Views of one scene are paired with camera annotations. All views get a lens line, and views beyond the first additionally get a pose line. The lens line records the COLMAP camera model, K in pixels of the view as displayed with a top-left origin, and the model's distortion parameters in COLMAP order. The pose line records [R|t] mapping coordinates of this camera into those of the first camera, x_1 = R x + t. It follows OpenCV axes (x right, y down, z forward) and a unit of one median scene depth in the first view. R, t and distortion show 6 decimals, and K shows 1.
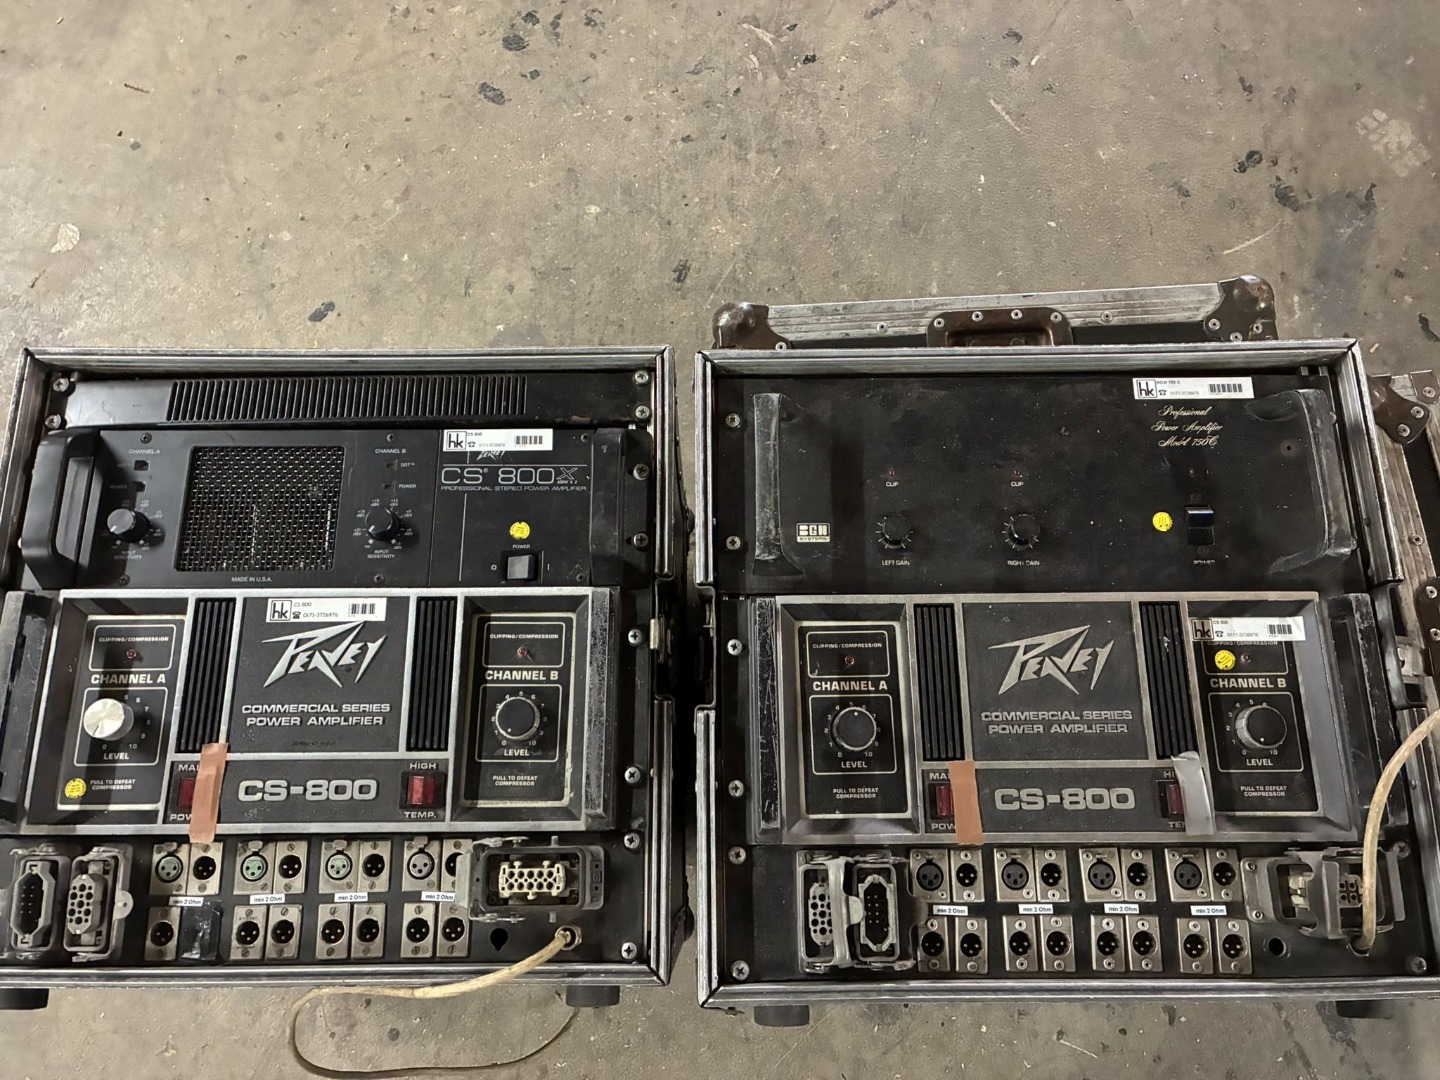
lens RADIAL K [[1094.3, 0, 717.1], [0, 1094.3, 533.4], [0, 0, 1]] dist [0.037735, -0.045624]
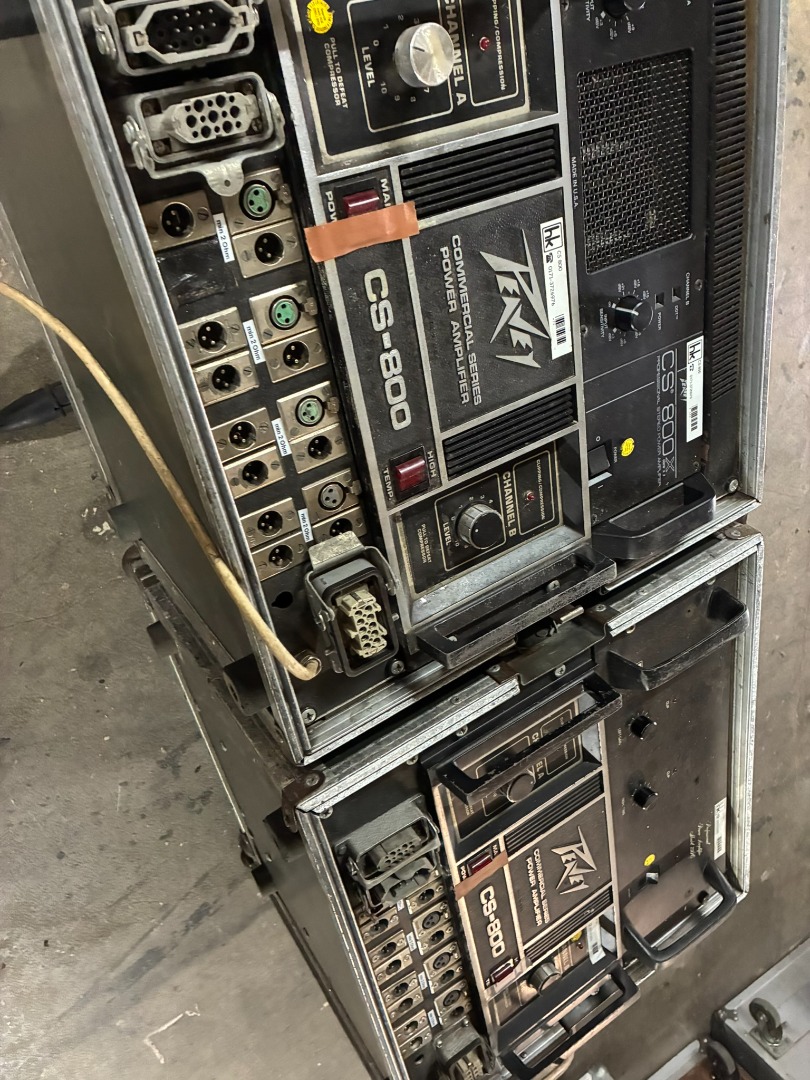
lens RADIAL K [[820.7, 0, 404.9], [0, 820.7, 543.4], [0, 0, 1]] dist [0.037735, -0.045624]
pose [[0.165571, 0.842451, 0.512701, -0.553538], [-0.948133, 0.279021, -0.152288, 0.347738], [-0.271349, -0.460894, 0.844953, 0.391629]]
